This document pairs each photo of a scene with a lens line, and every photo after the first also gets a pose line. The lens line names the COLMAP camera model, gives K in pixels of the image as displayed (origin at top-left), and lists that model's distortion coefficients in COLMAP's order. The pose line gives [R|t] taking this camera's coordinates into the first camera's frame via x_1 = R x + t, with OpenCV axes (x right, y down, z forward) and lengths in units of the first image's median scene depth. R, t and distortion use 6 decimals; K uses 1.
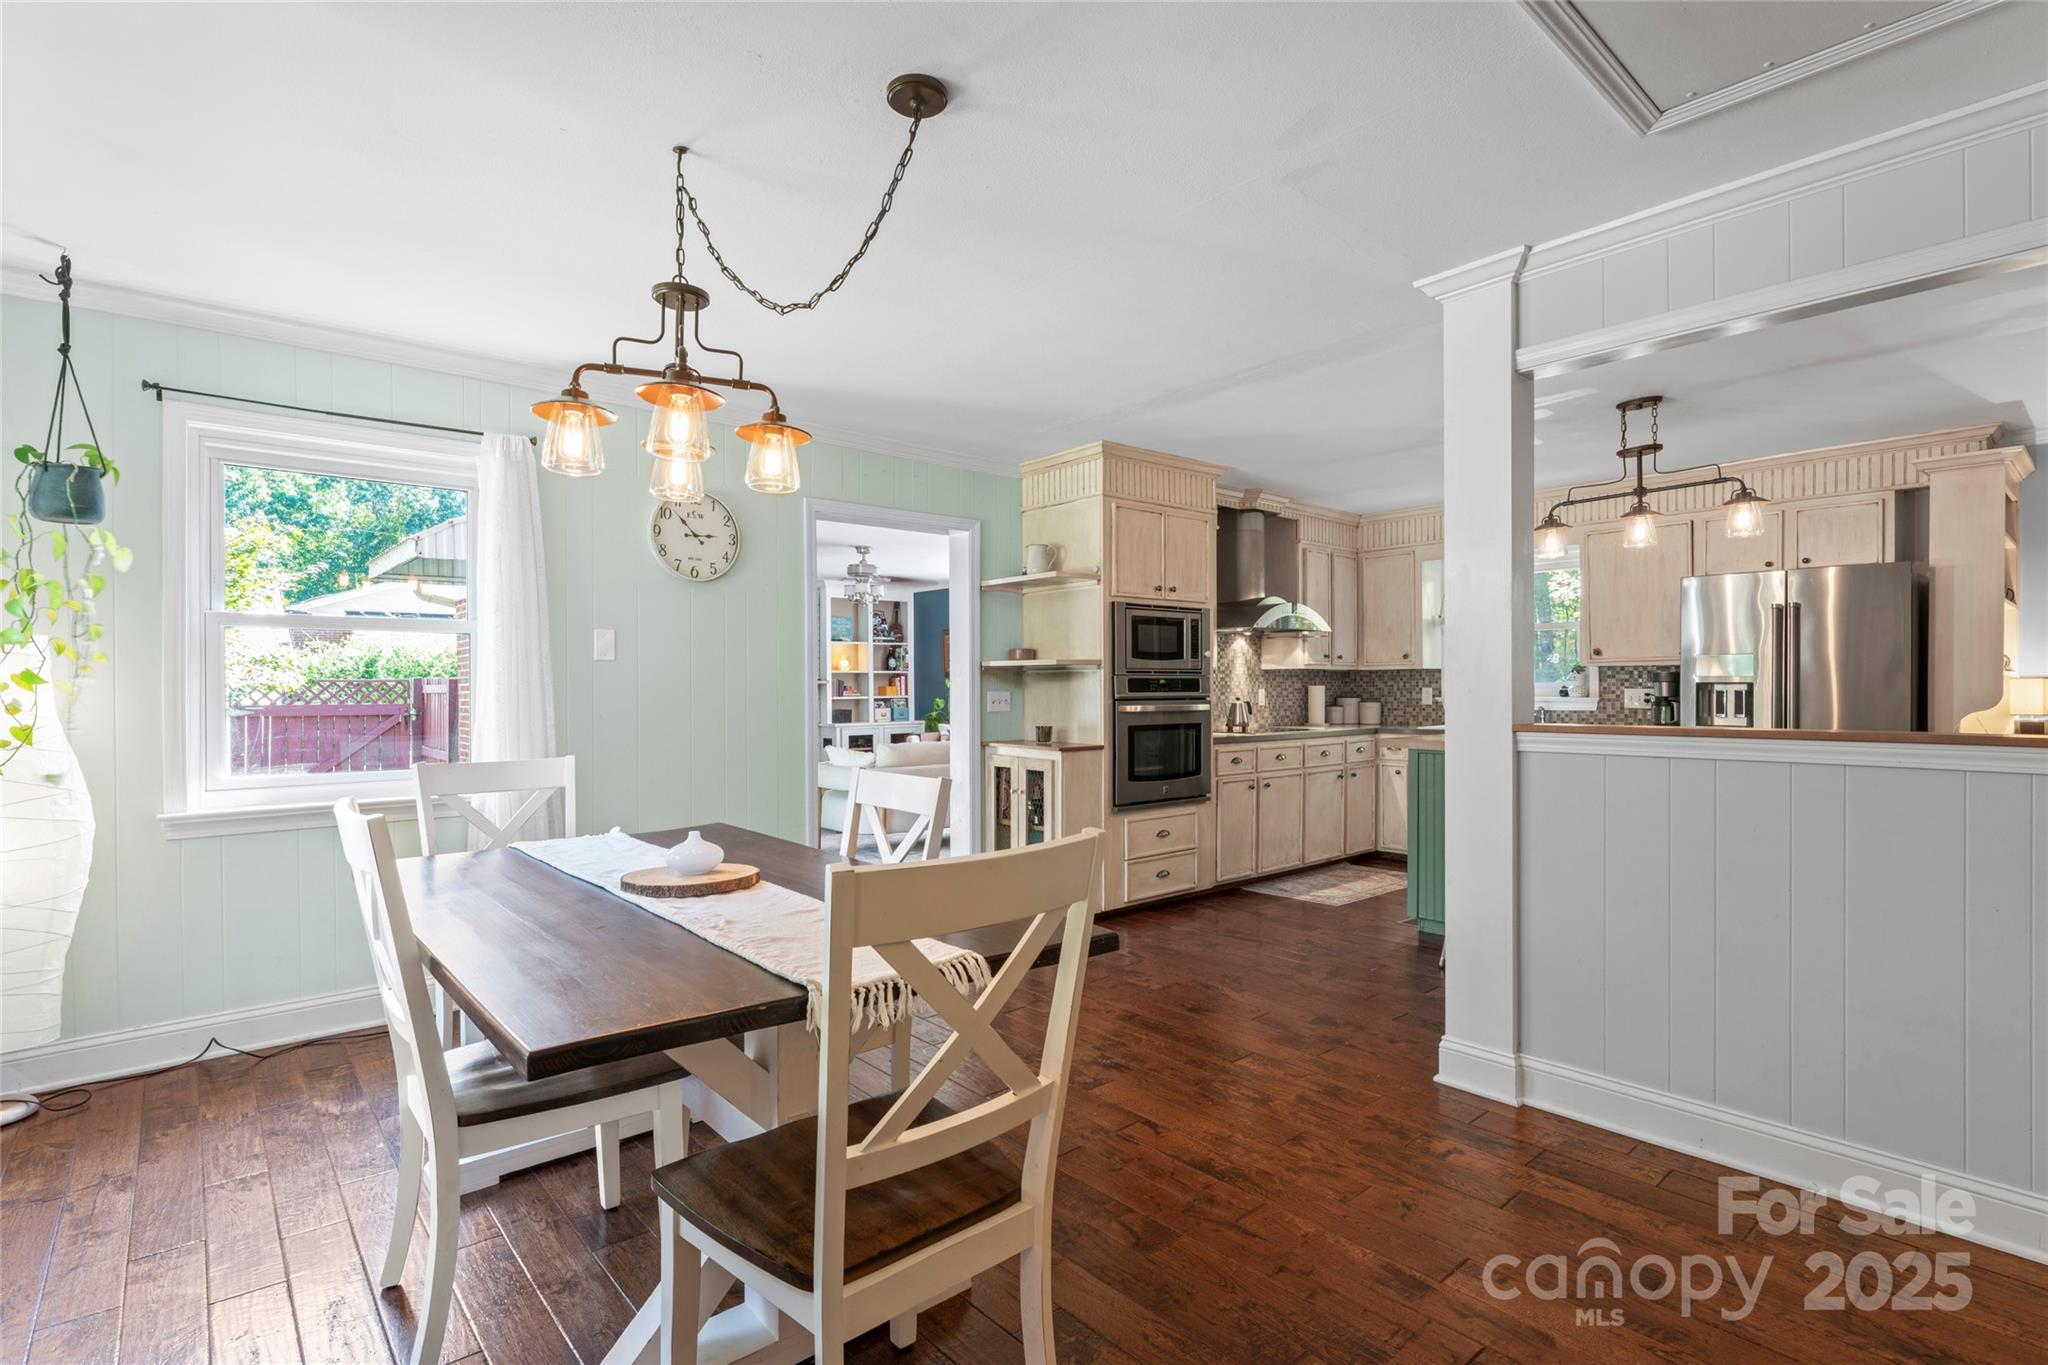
lens RADIAL K [[969.7, 0, 1032.0], [0, 969.7, 692.9], [0, 0, 1]] dist [-0.001574, -0.000044]
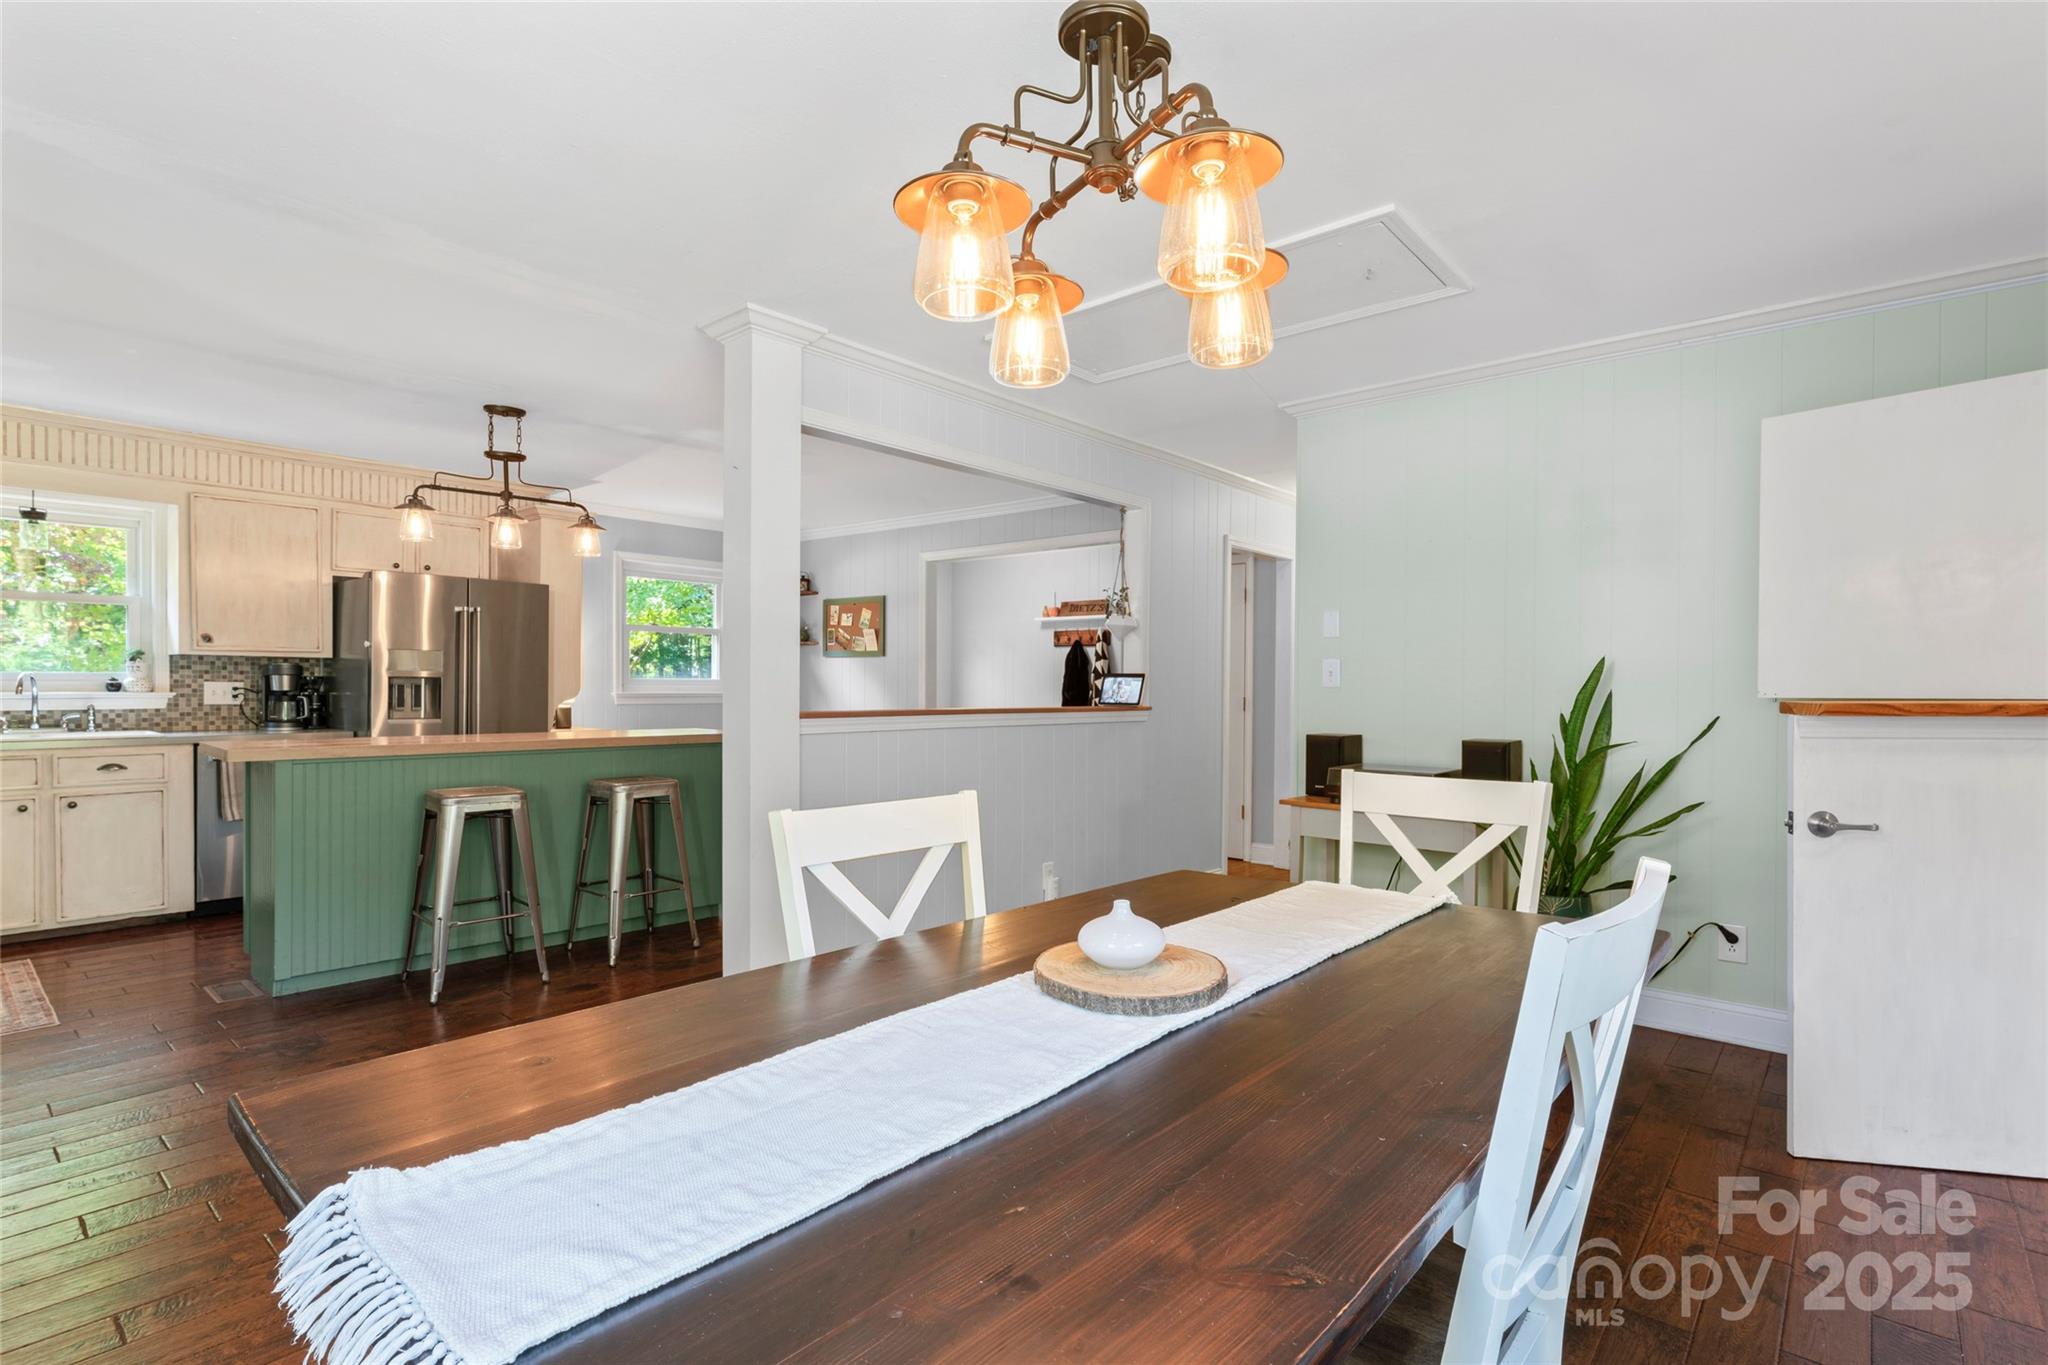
lens RADIAL K [[969.7, 0, 1032.0], [0, 969.7, 692.9], [0, 0, 1]] dist [-0.001574, -0.000044]
pose [[-0.132359, -0.004588, 0.991191, -0.488946], [-0.000529, 0.999989, 0.004559, 0.001590], [-0.991202, 0.000079, -0.132361, 0.571959]]
